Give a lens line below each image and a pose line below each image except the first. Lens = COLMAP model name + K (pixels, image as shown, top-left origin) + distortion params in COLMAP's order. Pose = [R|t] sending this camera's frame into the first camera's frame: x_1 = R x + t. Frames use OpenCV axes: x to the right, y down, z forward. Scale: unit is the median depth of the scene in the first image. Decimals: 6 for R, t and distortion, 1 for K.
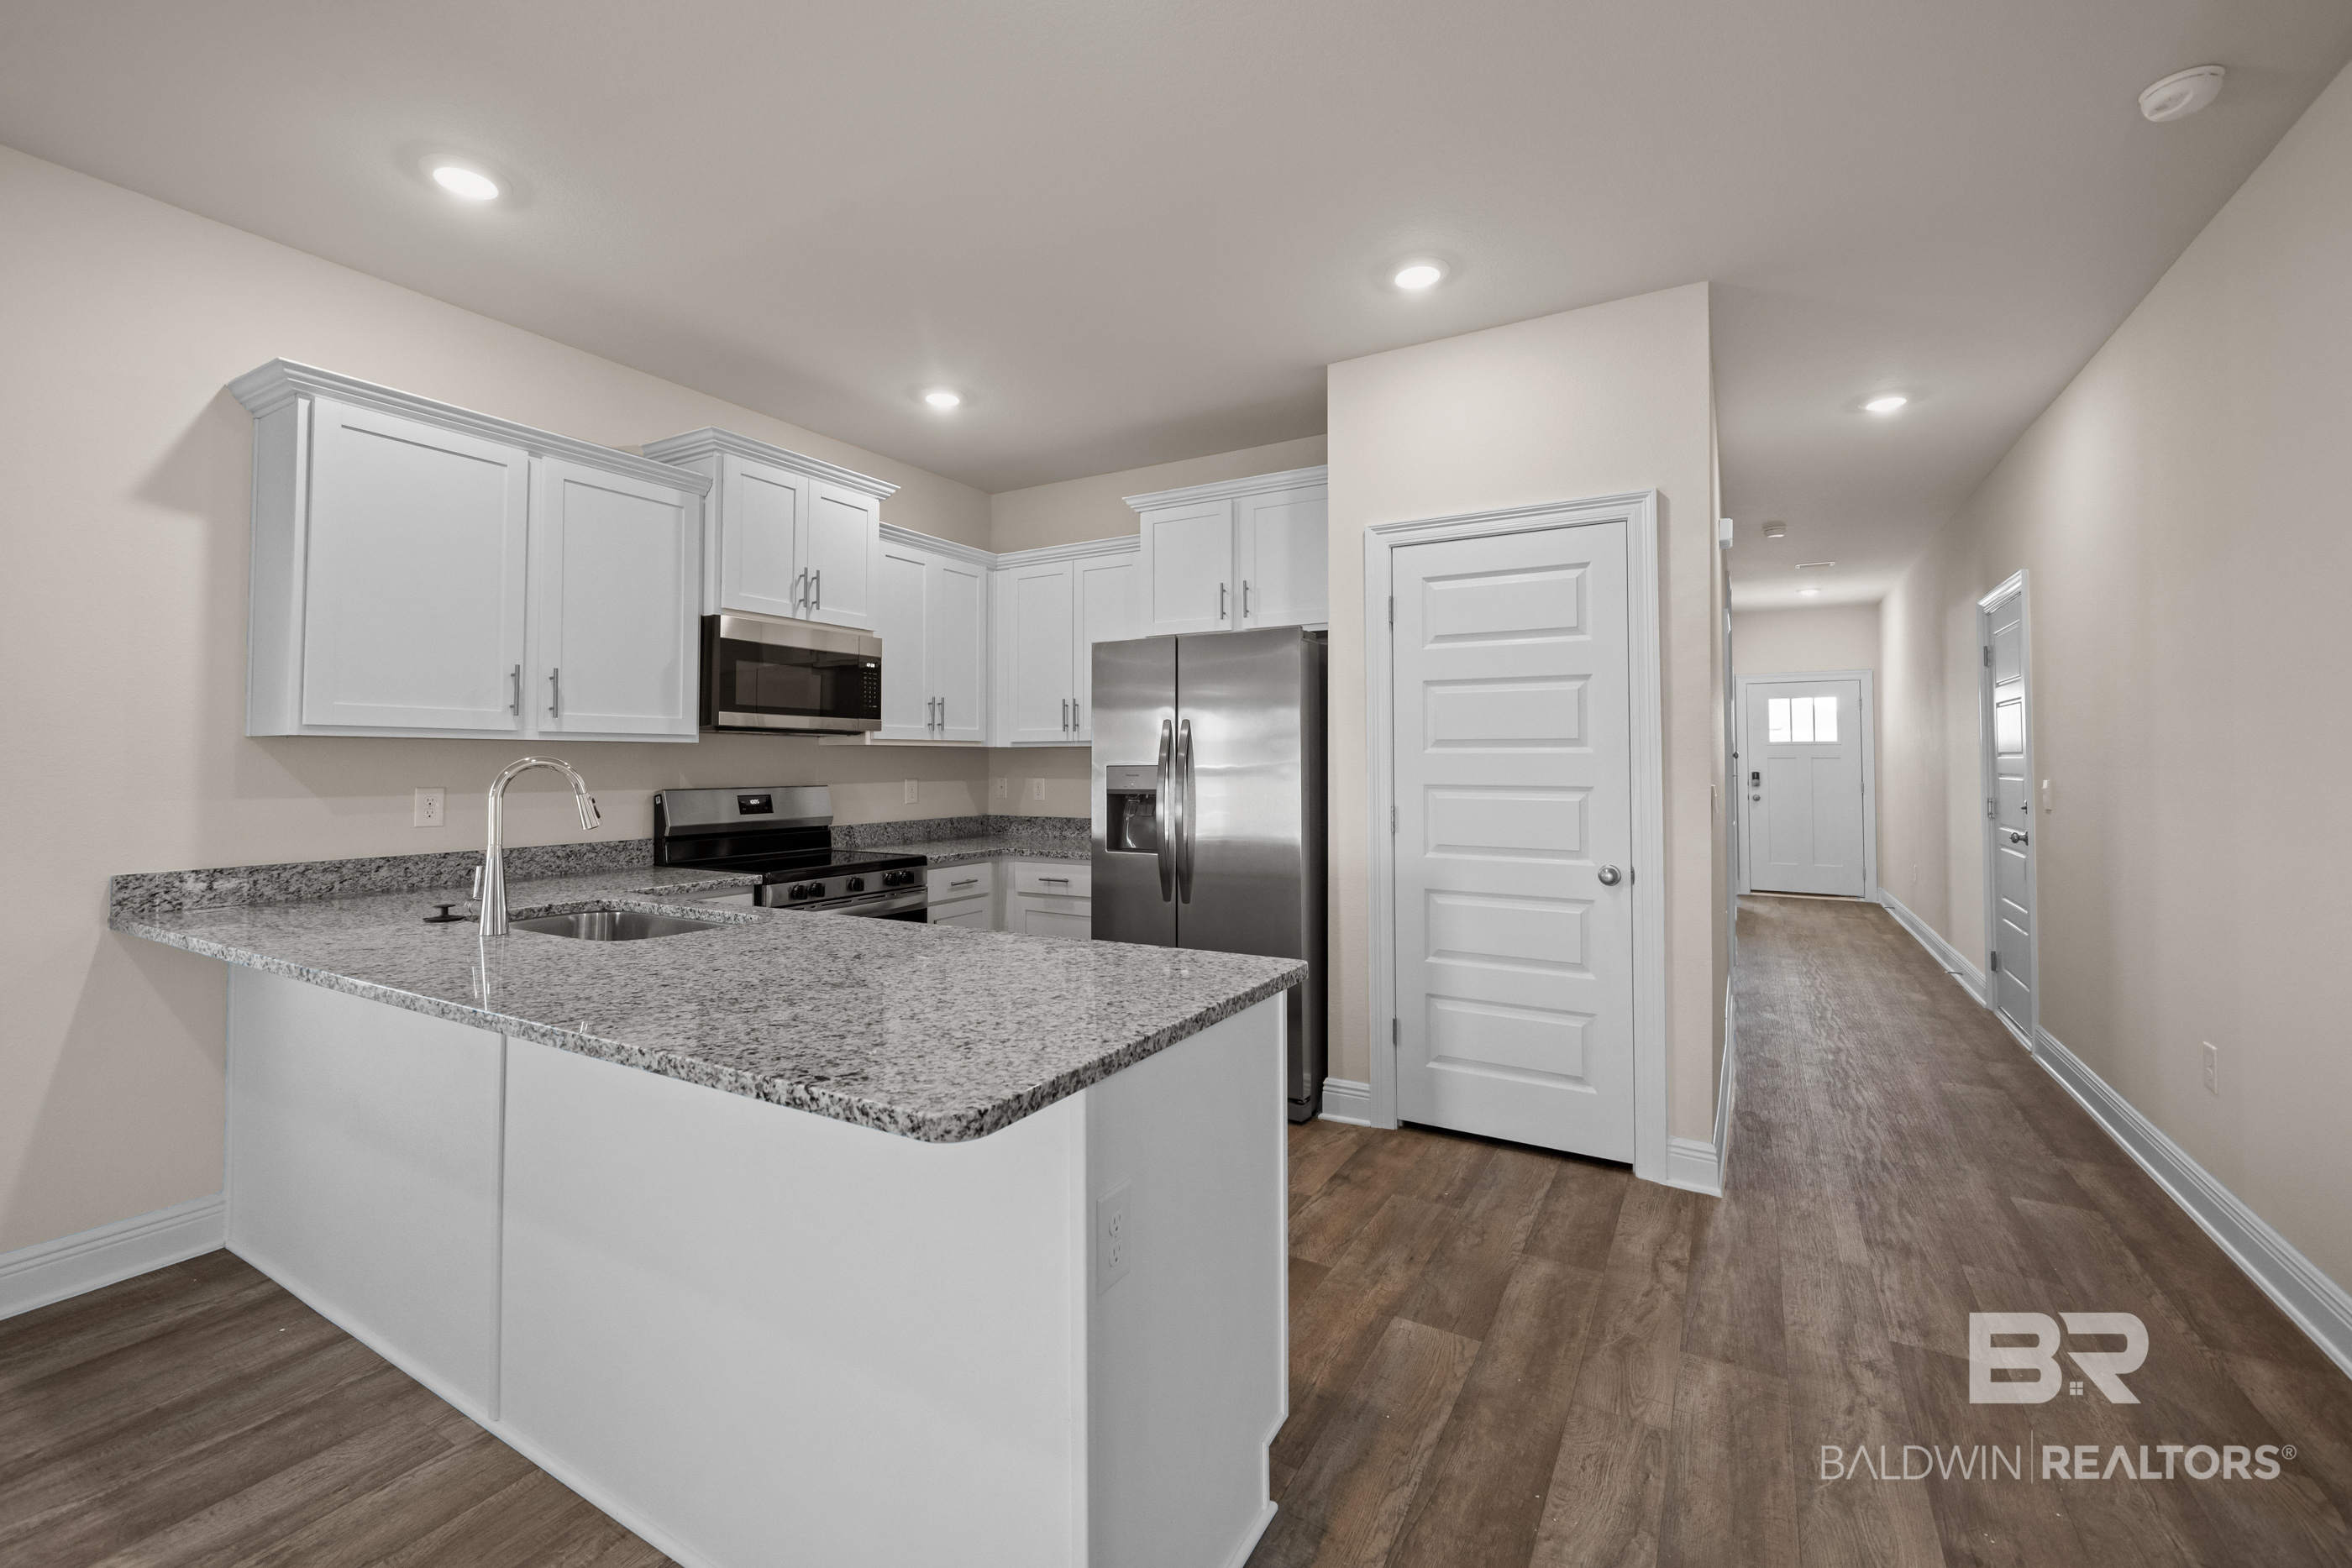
lens RADIAL K [[958.8, 0, 1189.8], [0, 958.8, 737.1], [0, 0, 1]] dist [-0.001190, 0.000065]
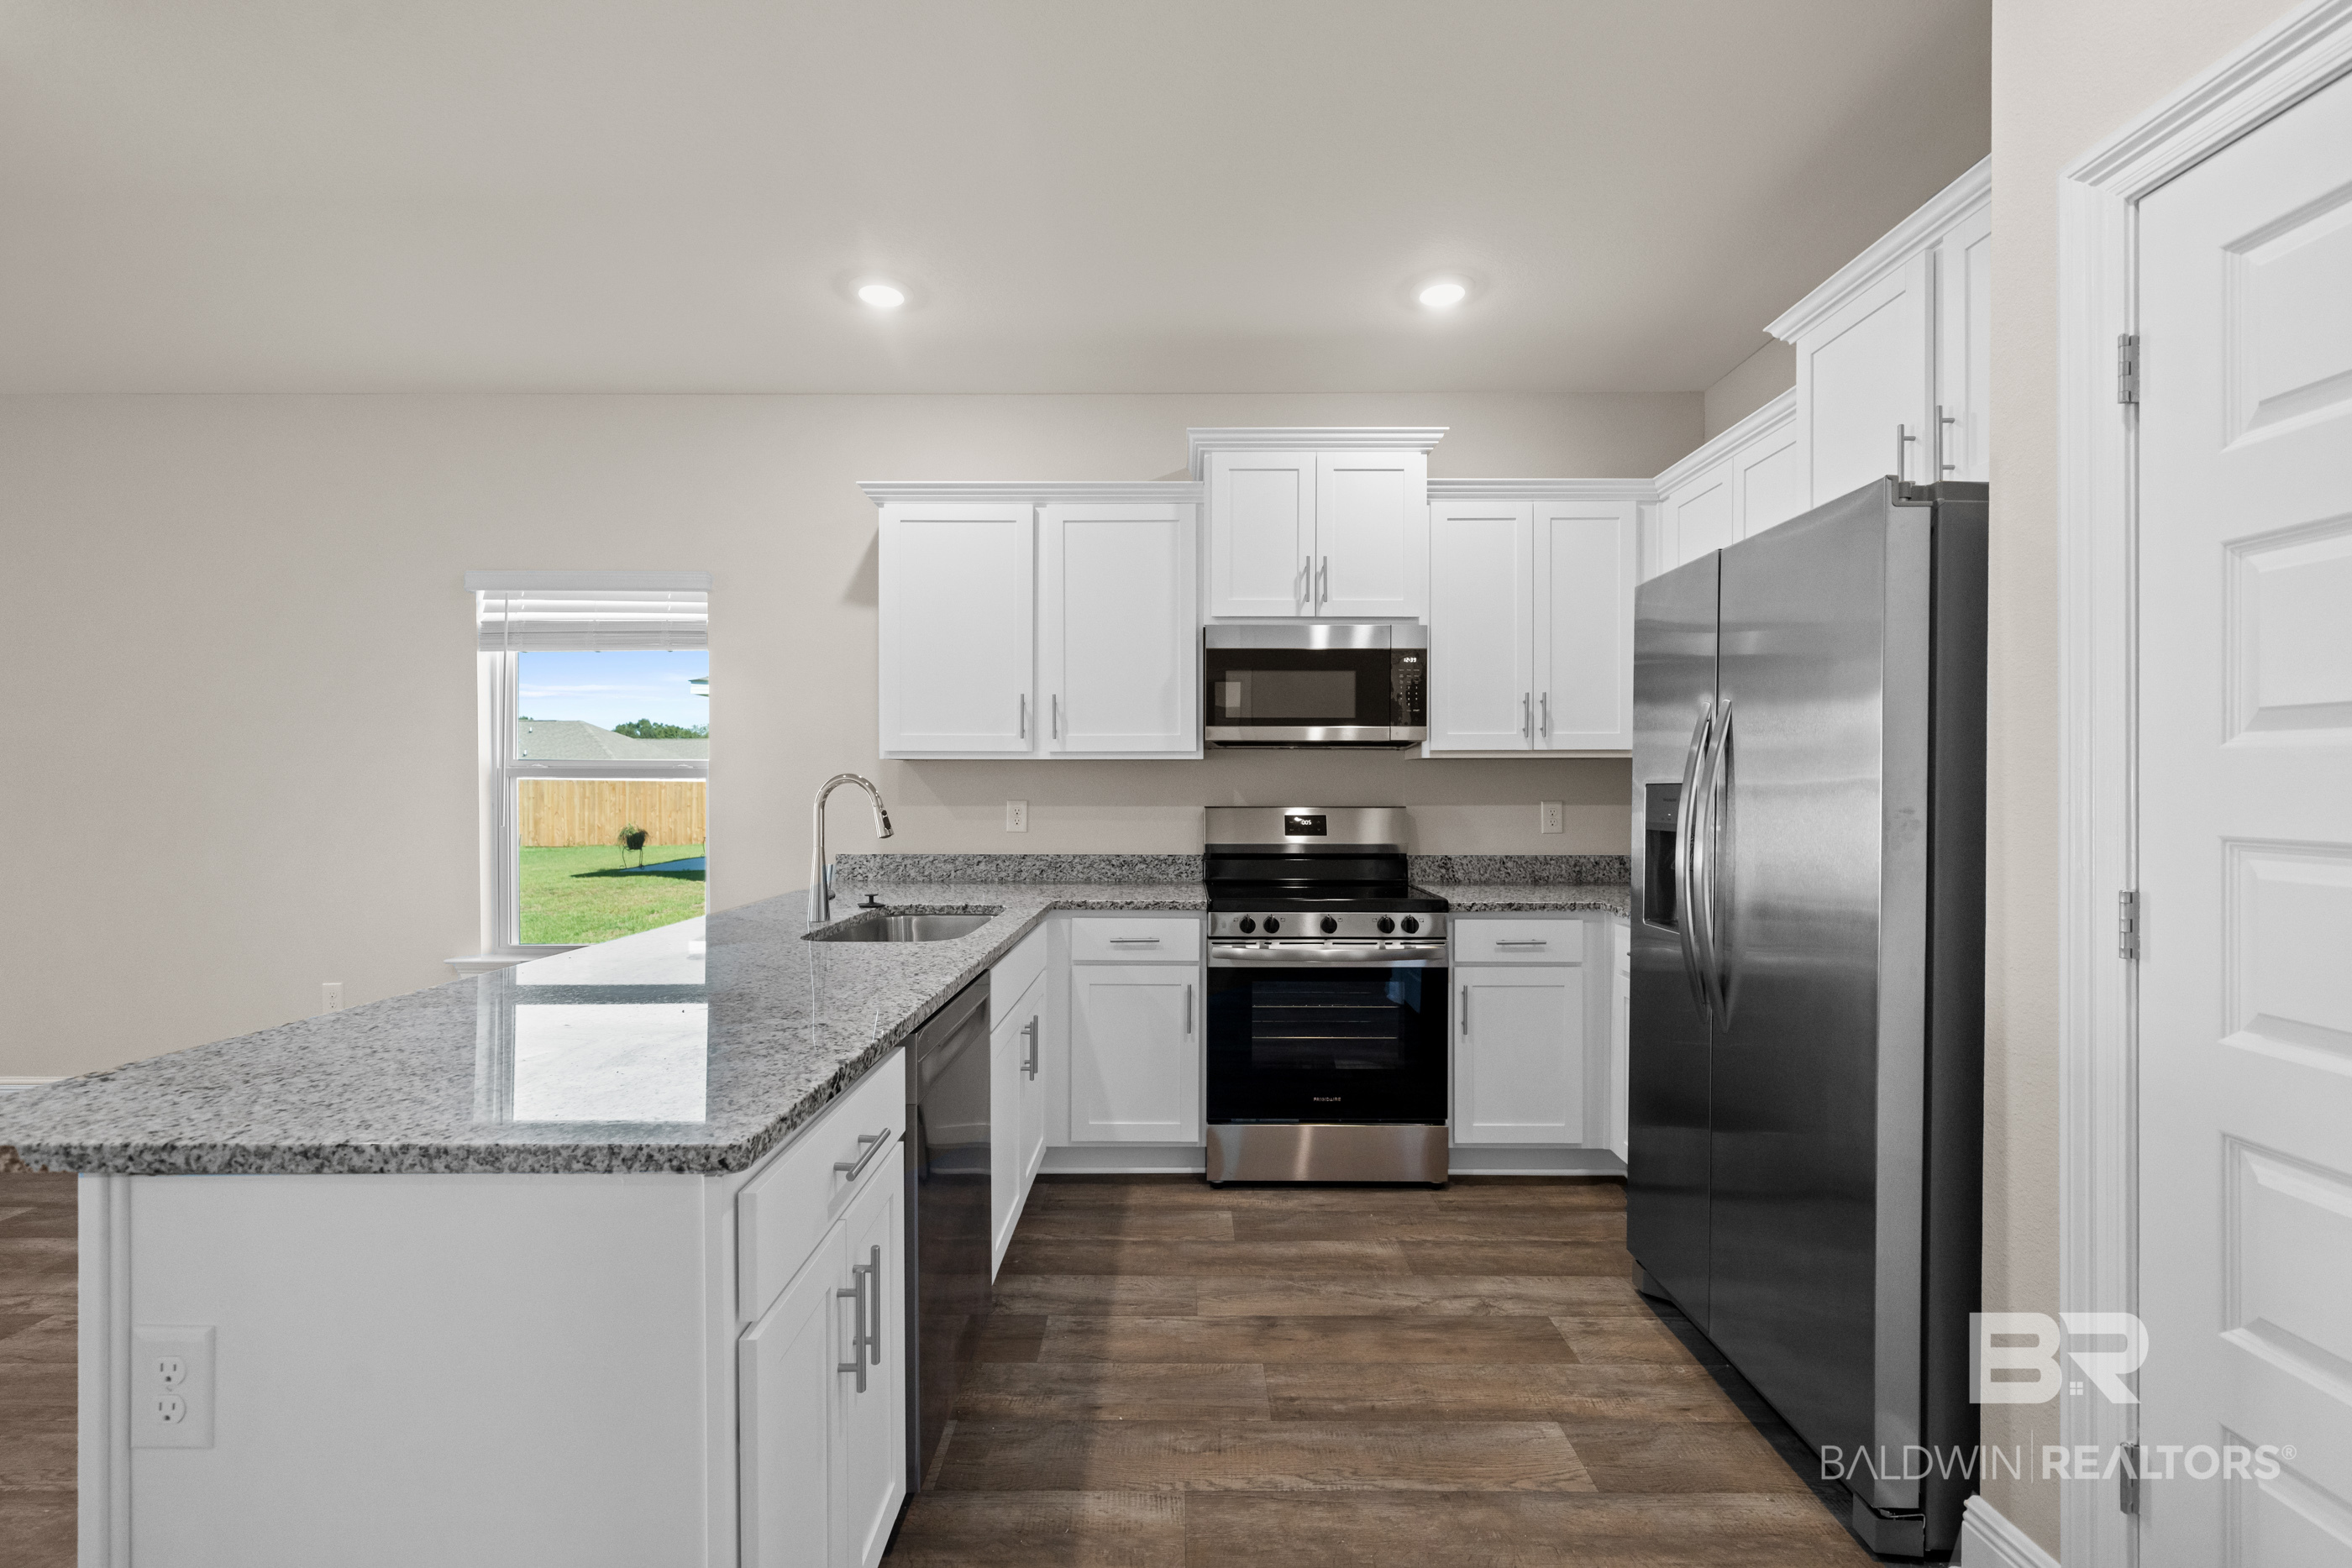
lens RADIAL K [[1008.6, 0, 1177.7], [0, 1008.6, 786.7], [0, 0, 1]] dist [-0.001846, -0.000089]
pose [[0.494268, 0.004393, -0.869298, 0.377156], [0.022519, 0.999587, 0.017856, 0.015556], [0.869018, -0.028401, 0.493965, 0.486447]]
